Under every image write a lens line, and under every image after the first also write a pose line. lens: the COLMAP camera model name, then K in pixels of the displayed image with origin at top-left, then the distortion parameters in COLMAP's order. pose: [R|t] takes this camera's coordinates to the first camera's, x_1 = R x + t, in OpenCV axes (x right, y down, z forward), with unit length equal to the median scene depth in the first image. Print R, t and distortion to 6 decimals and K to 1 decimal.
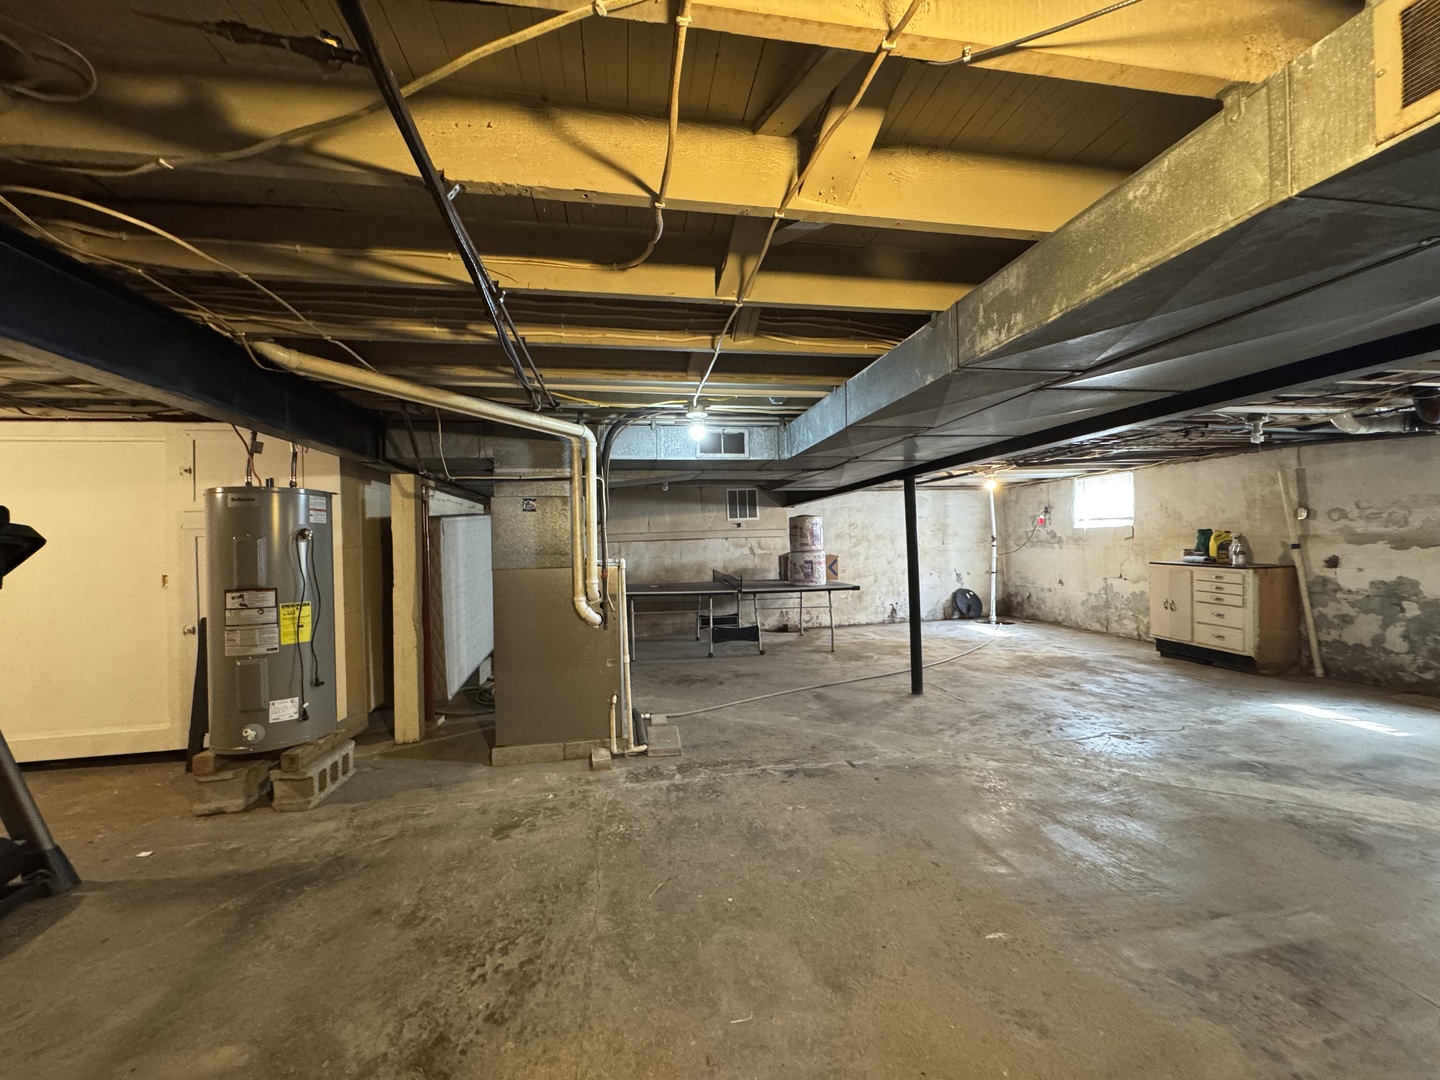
lens RADIAL K [[571.7, 0, 722.7], [0, 571.7, 542.3], [0, 0, 1]] dist [-0.001590, 0.000245]
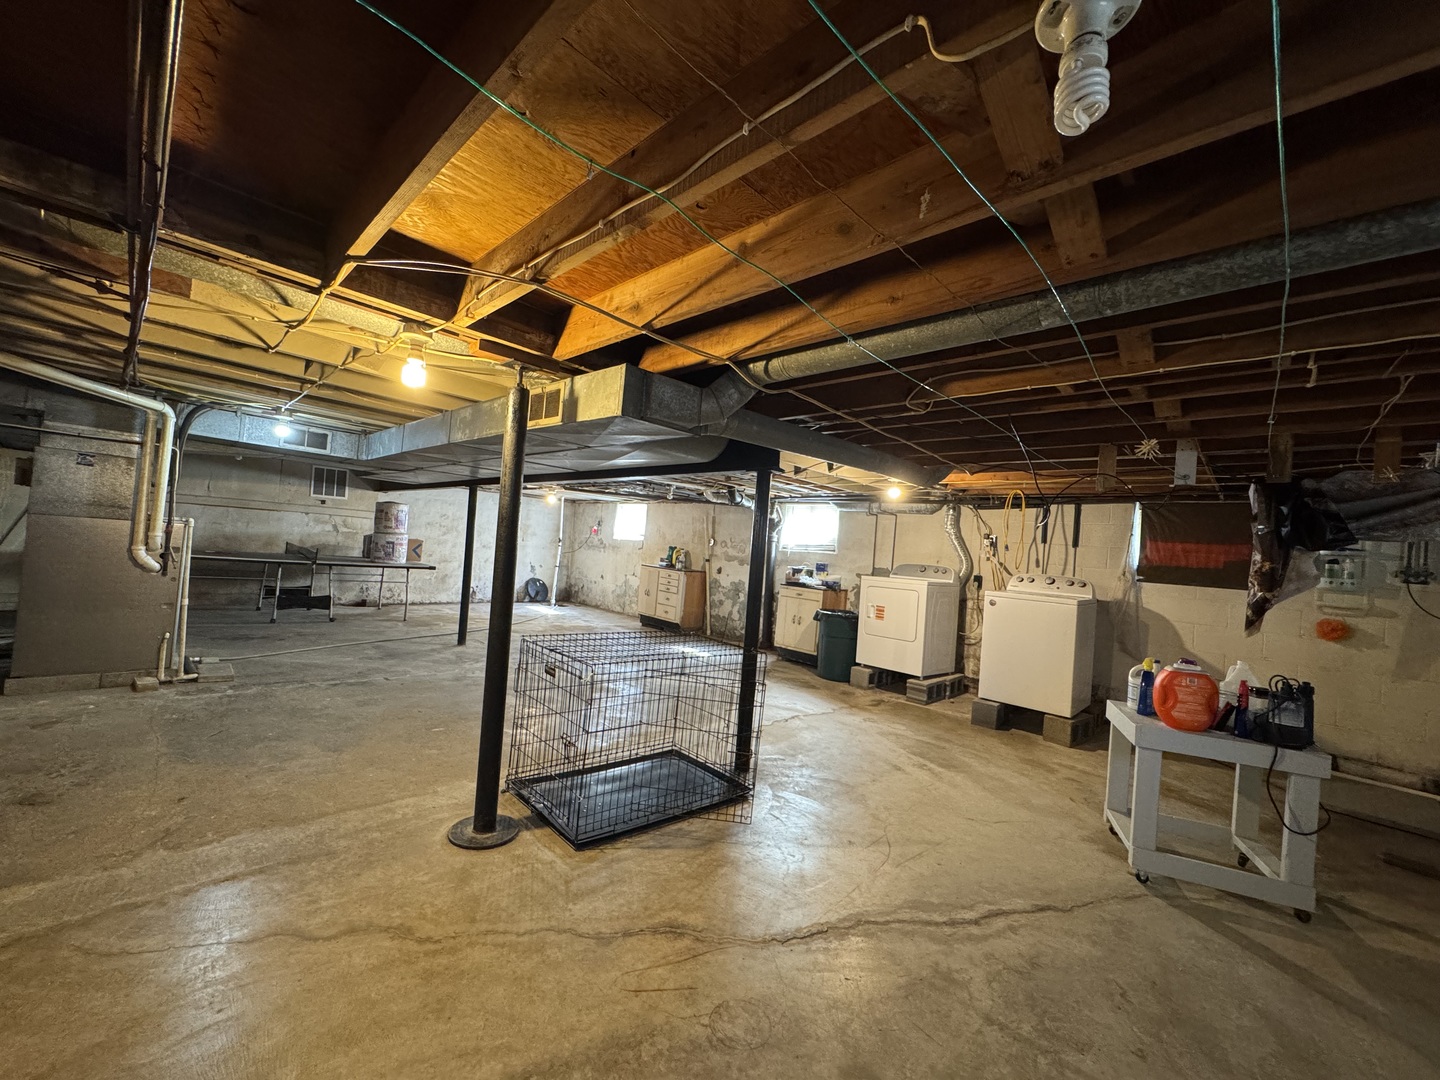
lens RADIAL K [[571.7, 0, 719.8], [0, 571.7, 540.8], [0, 0, 1]] dist [-0.001590, 0.000245]
pose [[0.805296, 0.102367, 0.583969, 0.011596], [-0.102077, 0.994212, -0.033516, 0.001306], [-0.584019, -0.032620, 0.811084, -0.326223]]
